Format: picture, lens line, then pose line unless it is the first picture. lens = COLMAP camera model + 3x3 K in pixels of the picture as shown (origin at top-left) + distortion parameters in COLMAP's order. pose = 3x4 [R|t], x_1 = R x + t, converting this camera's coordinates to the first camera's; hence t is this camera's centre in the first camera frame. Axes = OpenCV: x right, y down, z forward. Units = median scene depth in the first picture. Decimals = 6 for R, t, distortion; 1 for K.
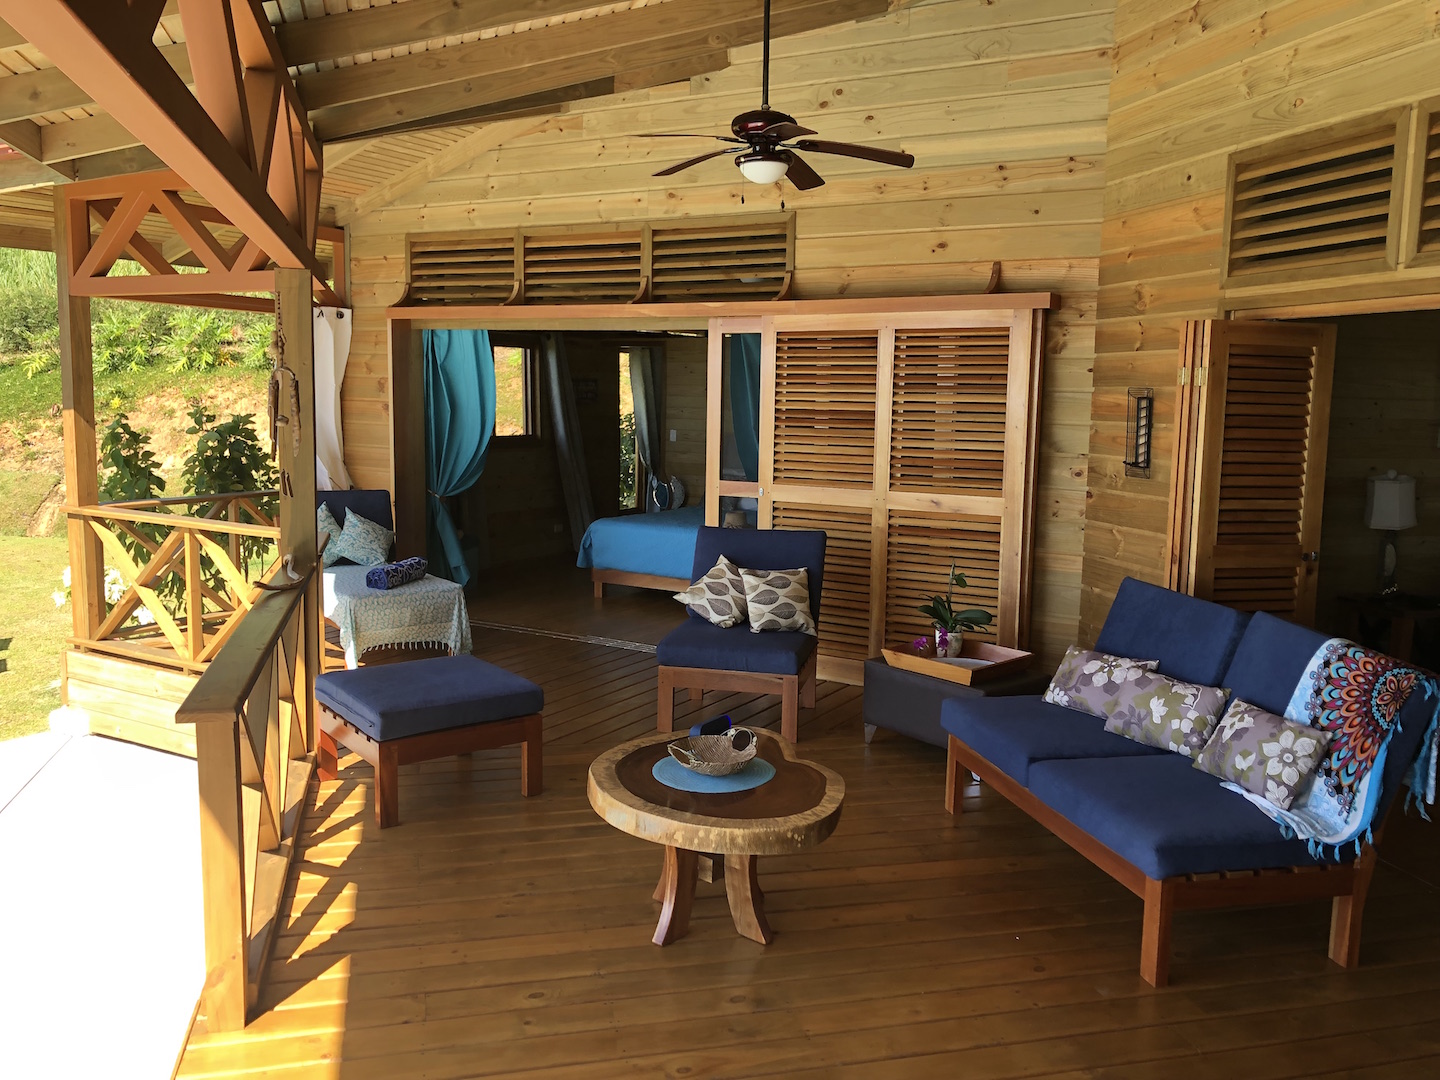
lens RADIAL K [[1182.4, 0, 722.2], [0, 1182.4, 546.9], [0, 0, 1]] dist [0.041533, -0.040494]
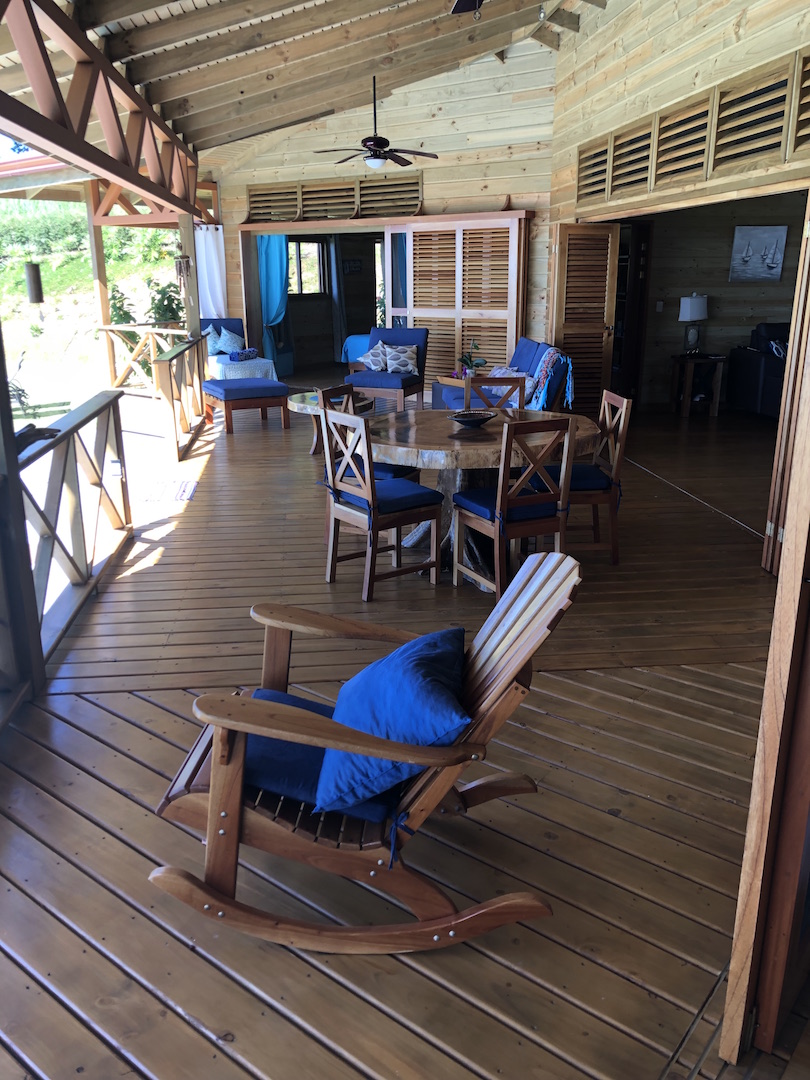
lens RADIAL K [[886.8, 0, 403.4], [0, 886.8, 542.8], [0, 0, 1]] dist [0.041533, -0.040494]
pose [[0.989357, 0.017296, -0.144475, 0.270924], [0.006541, 0.986620, 0.162903, 0.103862], [0.145359, -0.162115, 0.976007, -0.632145]]
